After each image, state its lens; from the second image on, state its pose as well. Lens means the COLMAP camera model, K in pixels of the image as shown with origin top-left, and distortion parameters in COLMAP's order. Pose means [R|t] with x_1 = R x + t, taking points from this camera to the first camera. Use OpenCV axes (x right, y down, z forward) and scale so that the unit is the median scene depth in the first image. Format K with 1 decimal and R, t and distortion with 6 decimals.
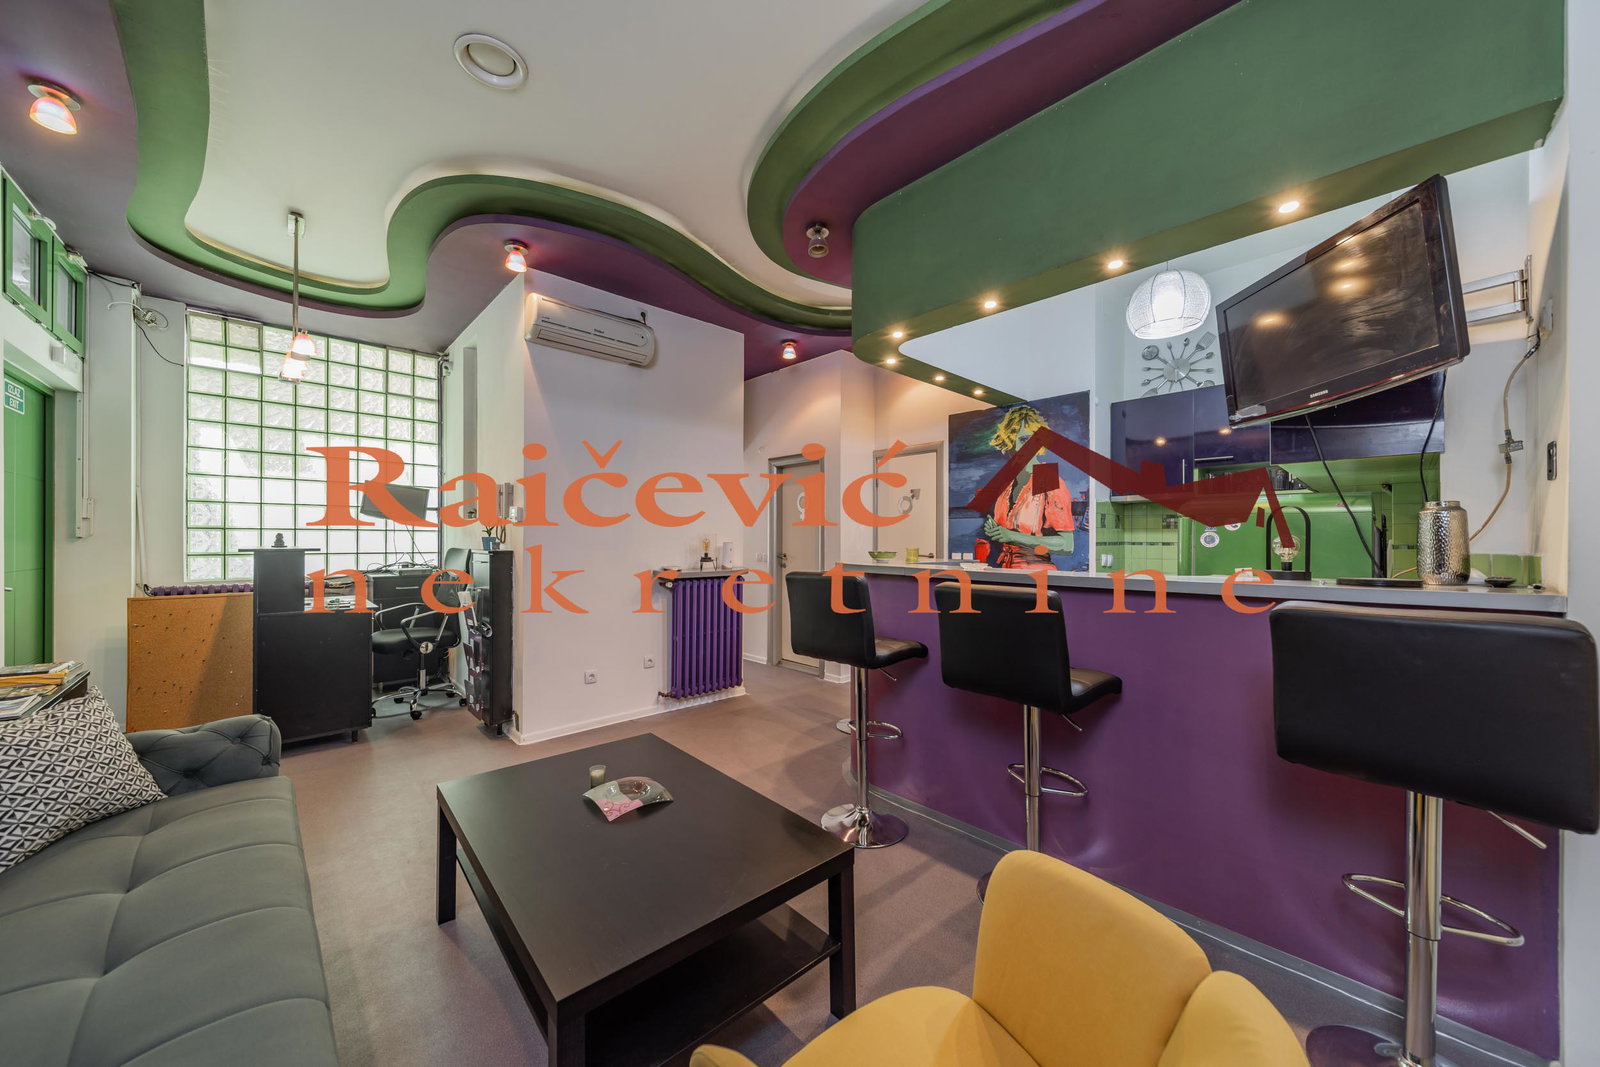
lens RADIAL K [[587.7, 0, 792.4], [0, 587.7, 536.3], [0, 0, 1]] dist [0.000000, 0.000000]
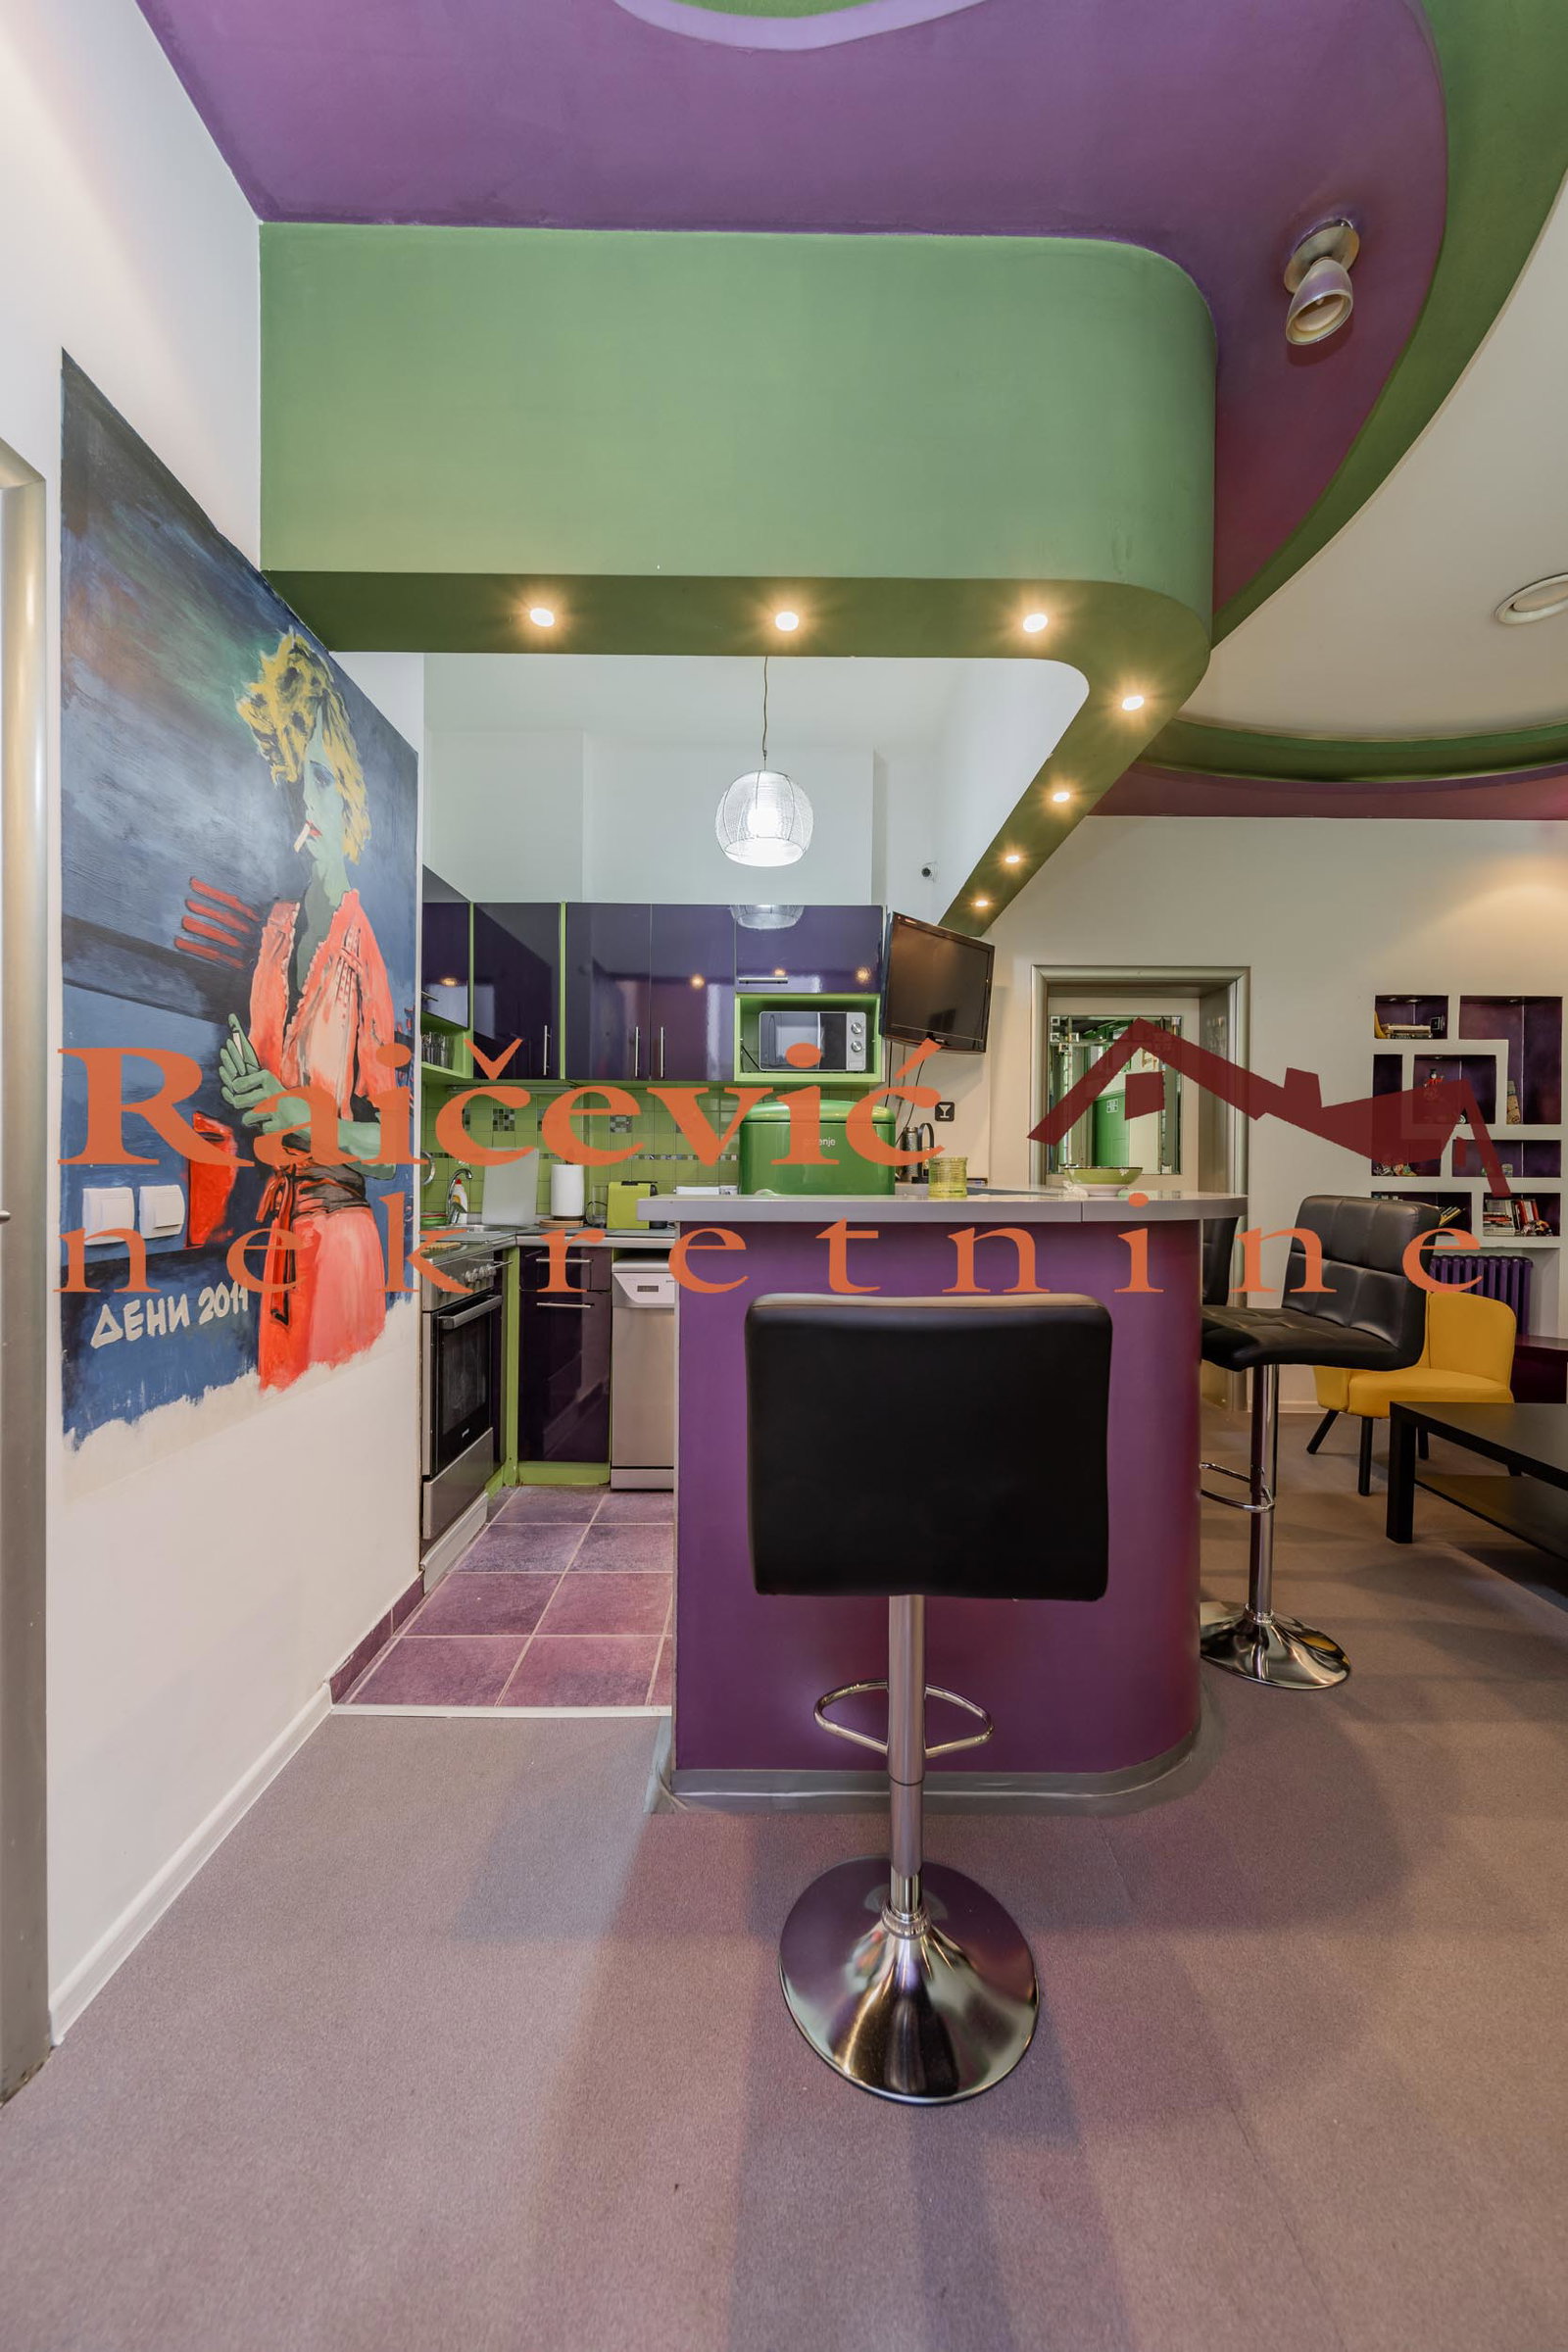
lens RADIAL K [[824.4, 0, 772.4], [0, 824.4, 1170.0], [0, 0, 1]] dist [0.001629, -0.000942]
pose [[-0.742262, -0.006288, 0.670080, -0.039837], [-0.003239, 0.999978, 0.005796, 0.022281], [-0.670102, 0.002131, -0.742266, 1.131766]]
